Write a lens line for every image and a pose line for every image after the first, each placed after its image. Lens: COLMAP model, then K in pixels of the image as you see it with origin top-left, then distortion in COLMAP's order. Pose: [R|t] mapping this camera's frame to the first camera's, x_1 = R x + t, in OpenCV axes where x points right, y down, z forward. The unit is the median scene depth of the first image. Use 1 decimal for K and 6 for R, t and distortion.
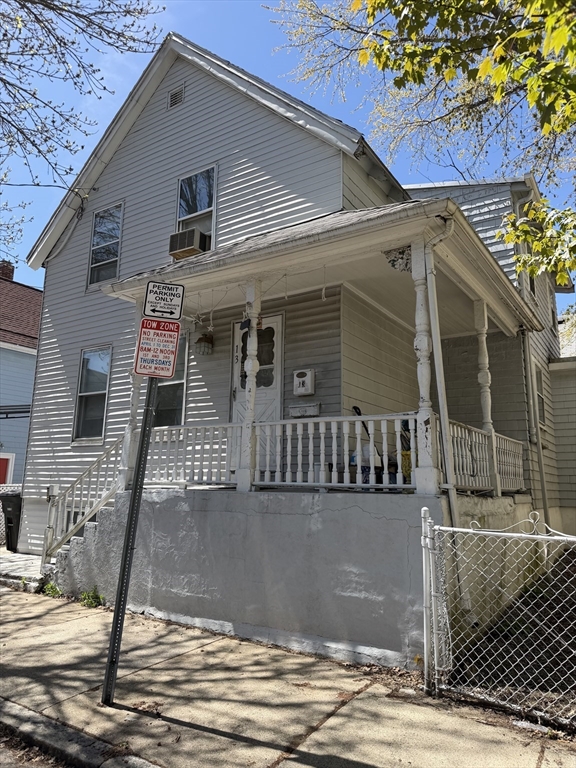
lens RADIAL K [[547.0, 0, 286.9], [0, 547.0, 381.2], [0, 0, 1]] dist [0.073803, -0.098785]
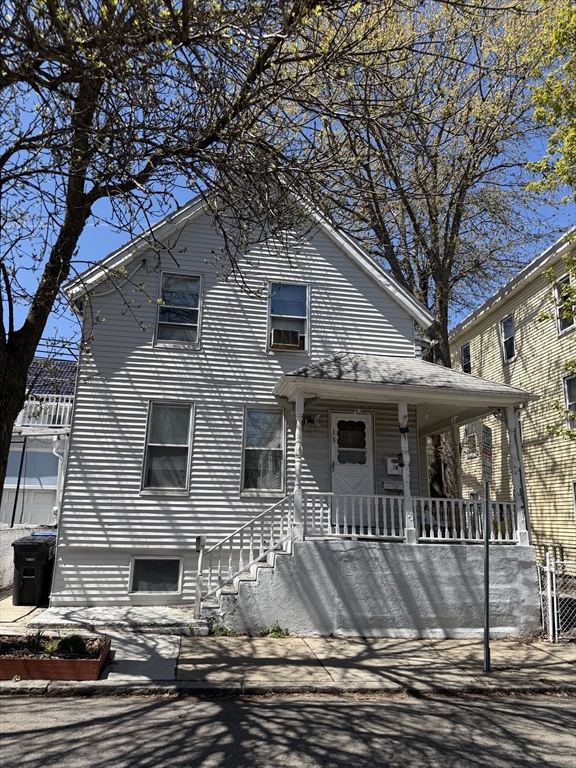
lens RADIAL K [[547.0, 0, 257.8], [0, 547.0, 377.6], [0, 0, 1]] dist [0.073803, -0.098785]
pose [[0.733963, 0.168863, 0.657863, -1.595730], [-0.141142, 0.985376, -0.095461, -0.050149], [-0.664362, -0.022787, 0.747063, 0.152389]]
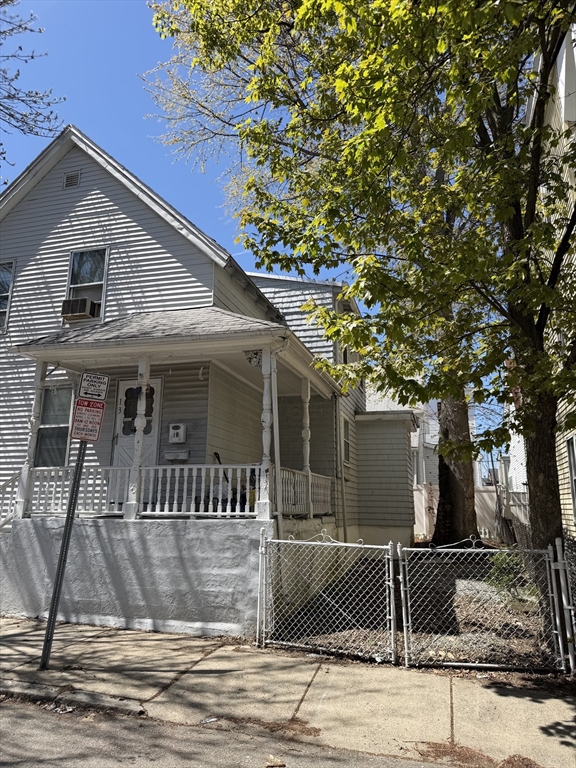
lens RADIAL K [[547.0, 0, 285.5], [0, 547.0, 379.8], [0, 0, 1]] dist [0.073803, -0.098785]
pose [[0.956880, 0.062371, 0.283709, -0.125405], [-0.051650, 0.997646, -0.045119, -0.098813], [-0.285855, 0.028519, 0.957848, -0.420385]]
